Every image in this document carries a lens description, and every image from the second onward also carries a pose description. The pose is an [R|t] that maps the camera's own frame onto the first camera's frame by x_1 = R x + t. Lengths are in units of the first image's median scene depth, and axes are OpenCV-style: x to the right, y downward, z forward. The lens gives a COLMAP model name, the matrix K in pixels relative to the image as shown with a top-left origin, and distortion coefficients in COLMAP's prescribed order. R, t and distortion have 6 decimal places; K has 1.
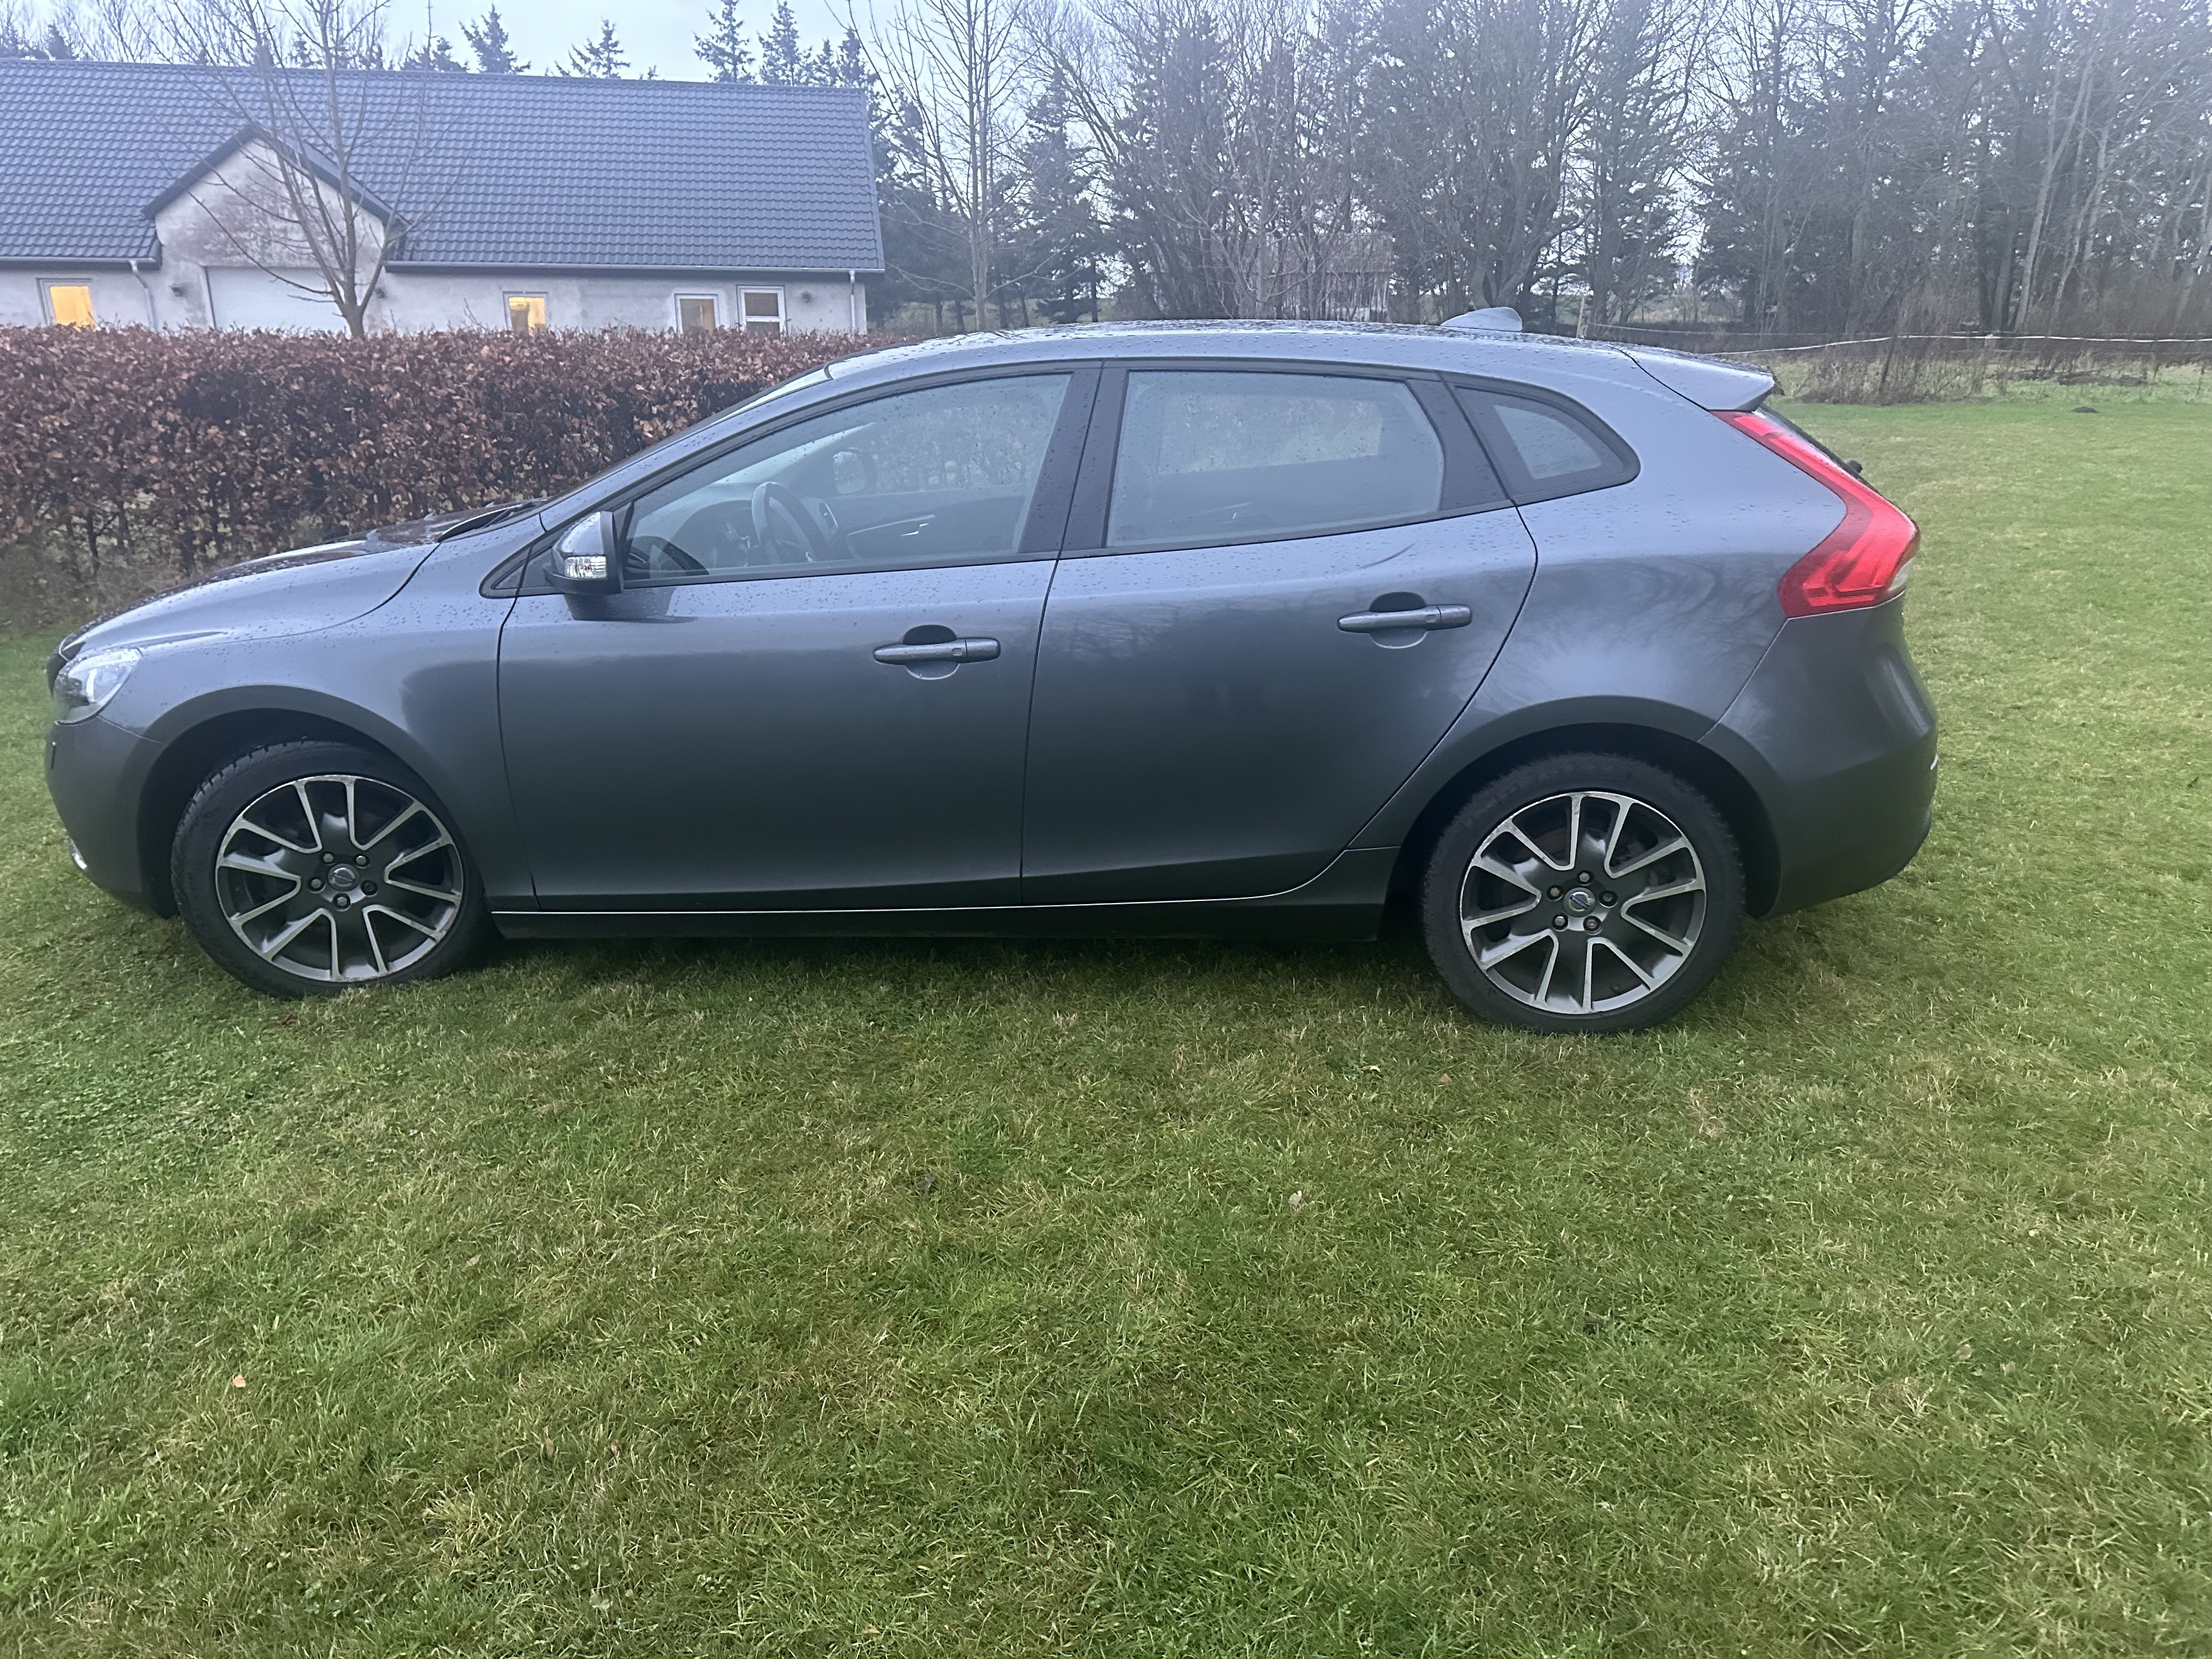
lens RADIAL K [[1549.7, 0, 1106.0], [0, 1549.7, 829.5], [0, 0, 1]] dist [0.037452, -0.037190]
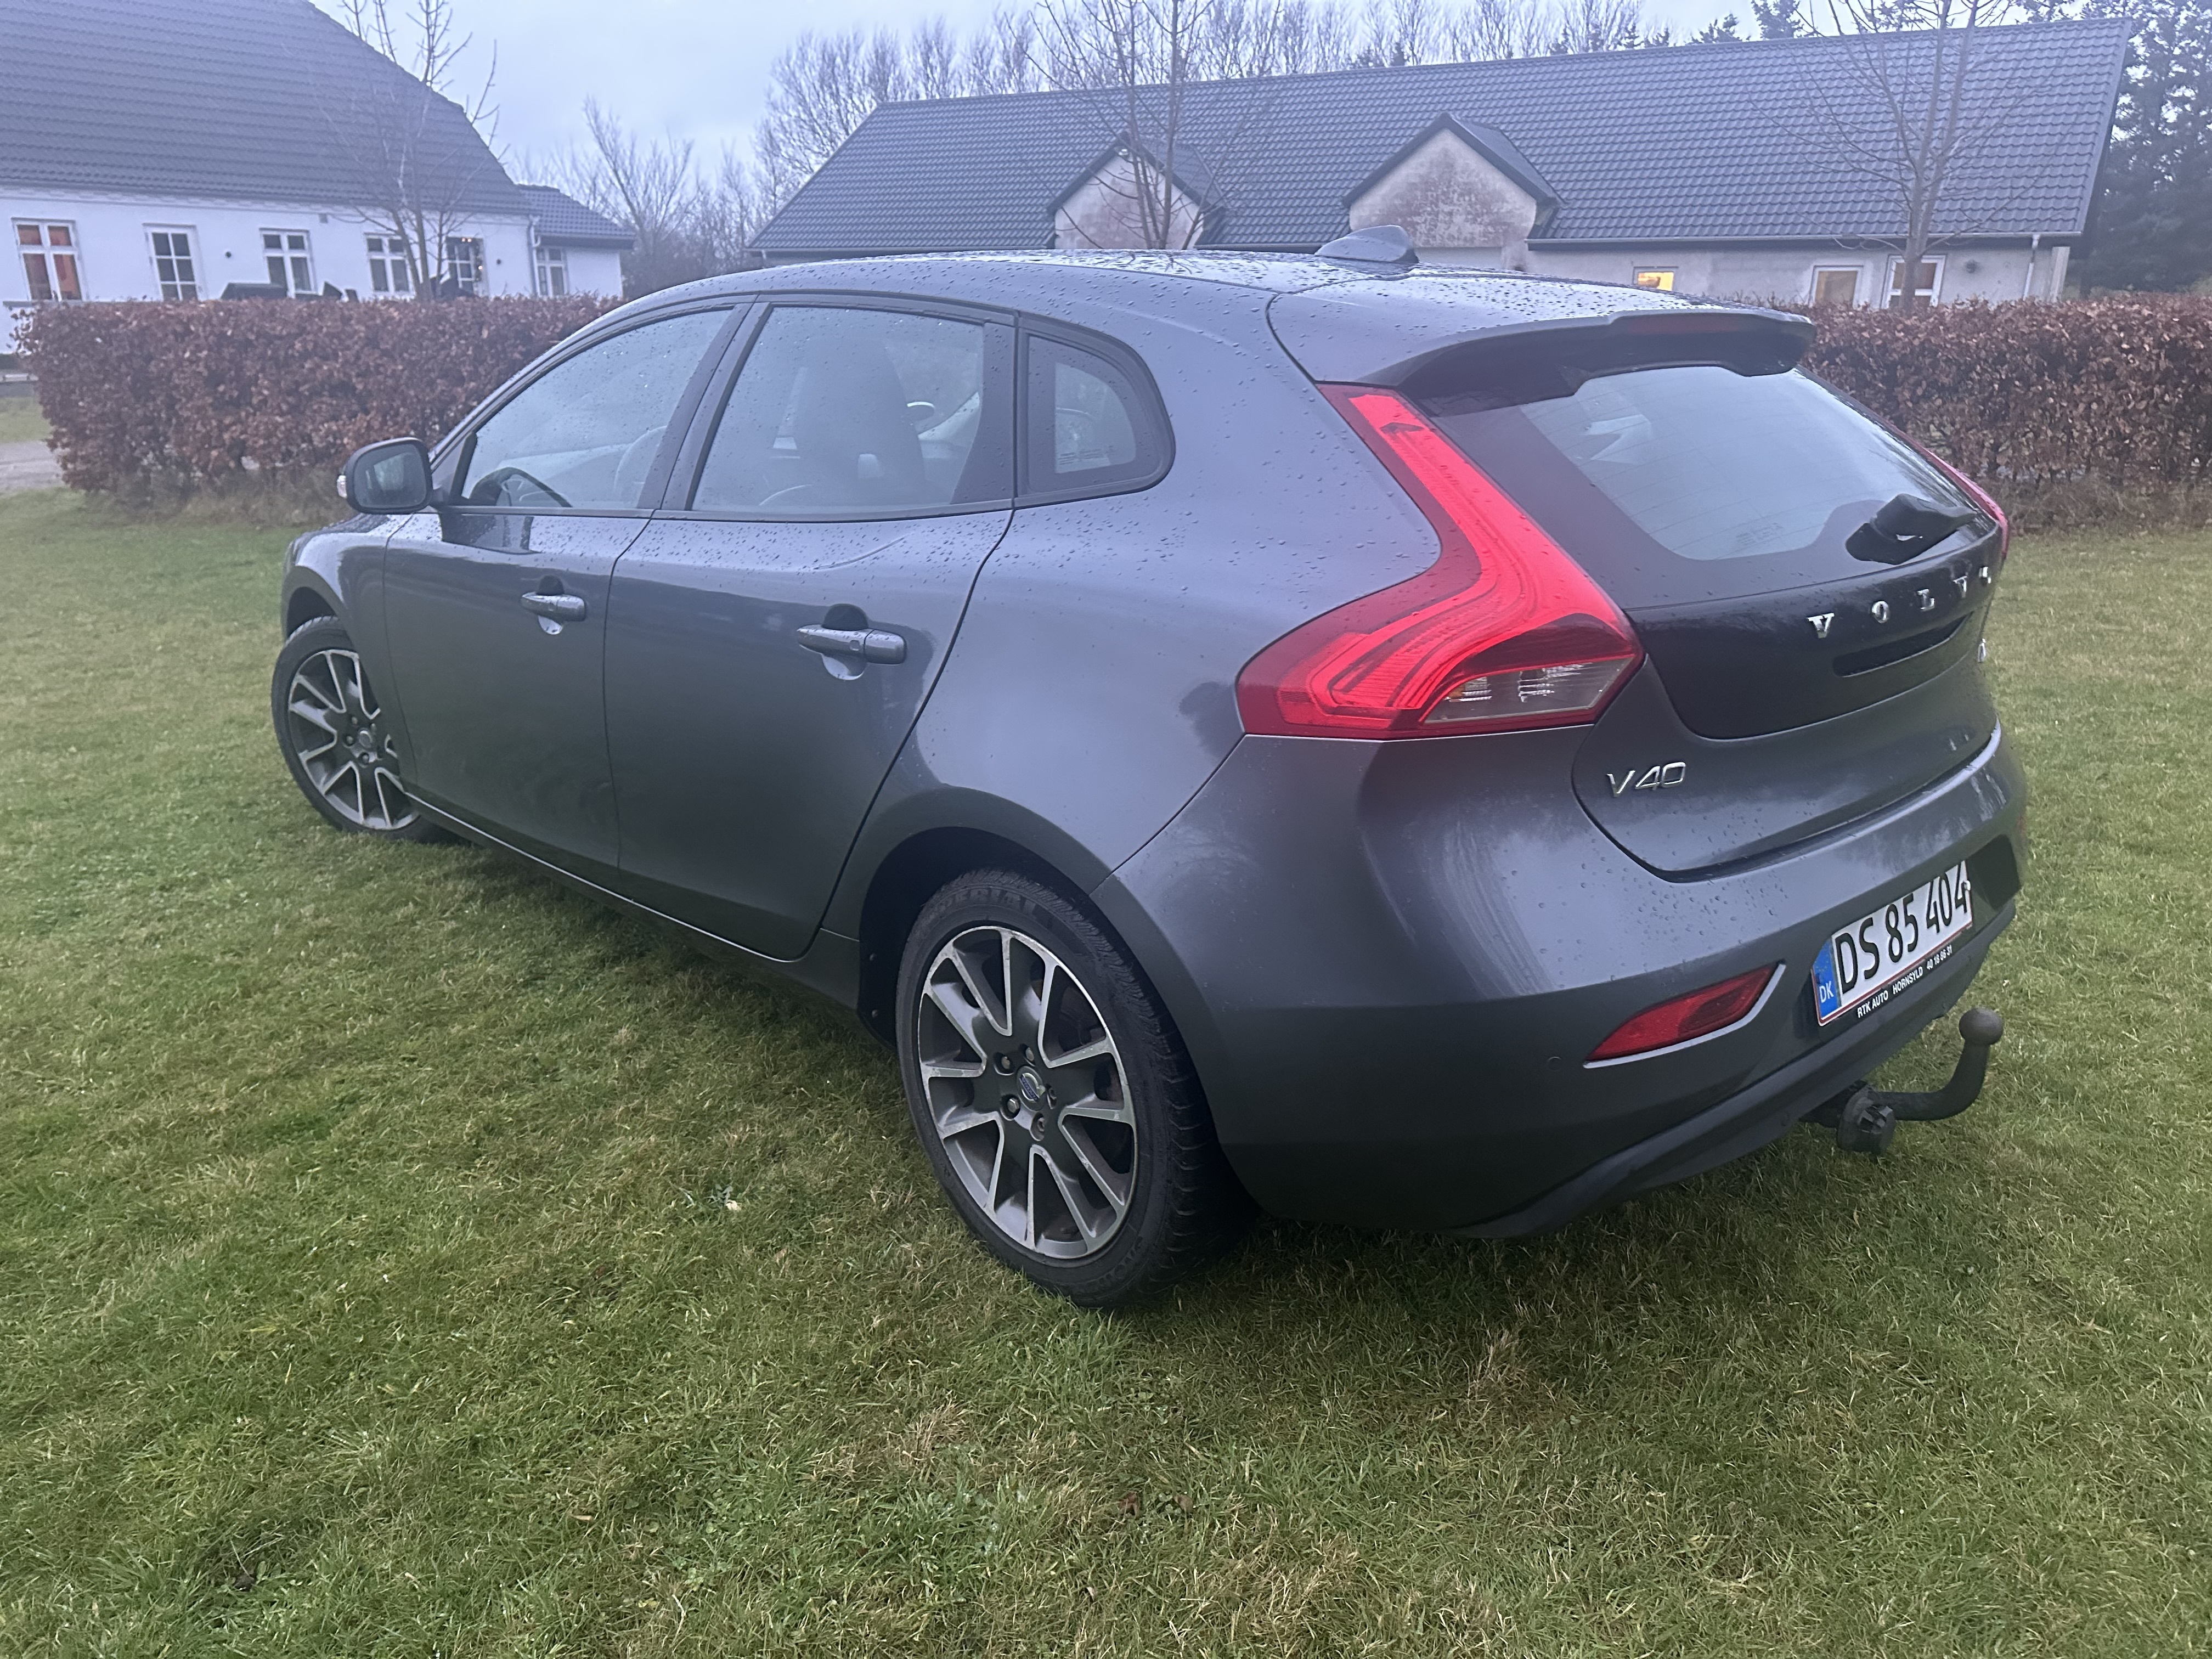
lens RADIAL K [[1549.7, 0, 1106.0], [0, 1549.7, 829.5], [0, 0, 1]] dist [0.037452, -0.037190]
pose [[0.745911, 0.216188, -0.629983, 0.689800], [-0.208626, 0.974095, 0.087258, -0.123221], [0.632528, 0.066344, 0.771691, 0.452109]]
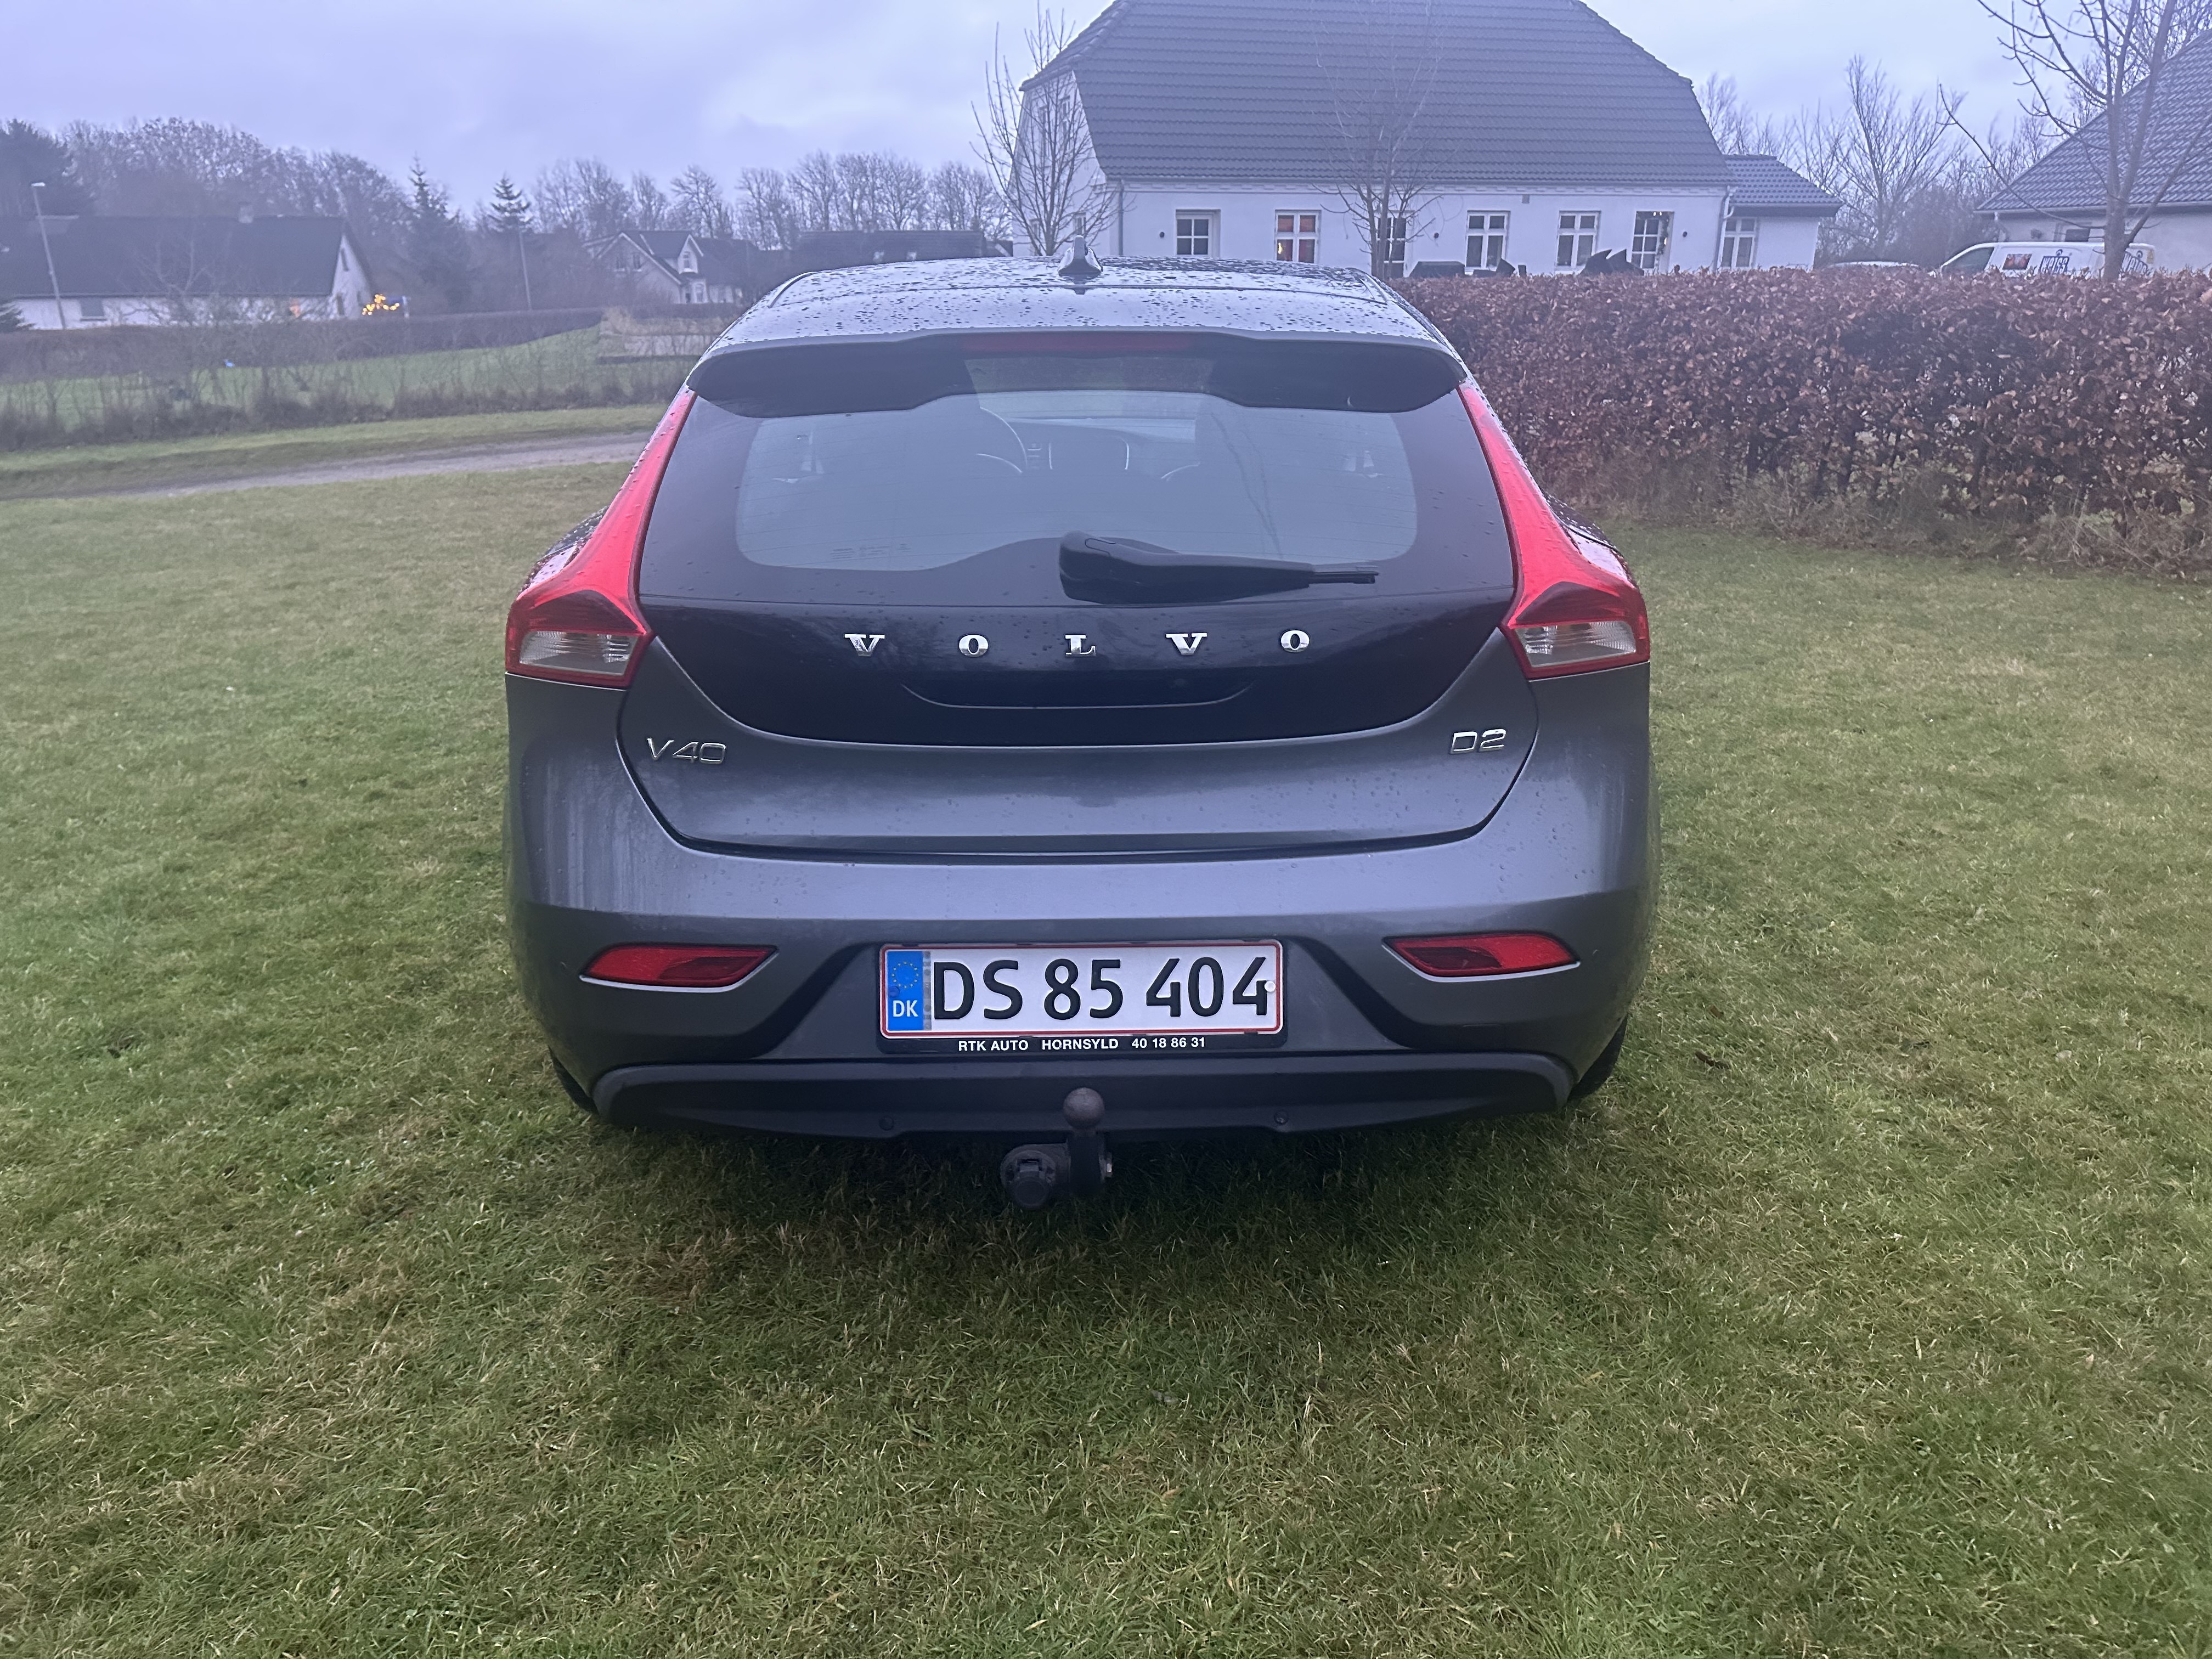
lens RADIAL K [[1549.7, 0, 1106.0], [0, 1549.7, 829.5], [0, 0, 1]] dist [0.037452, -0.037190]
pose [[0.102758, 0.335021, -0.936590, 1.032489], [-0.303144, 0.907332, 0.291296, -0.304016], [0.947388, 0.253988, 0.194796, 0.954337]]
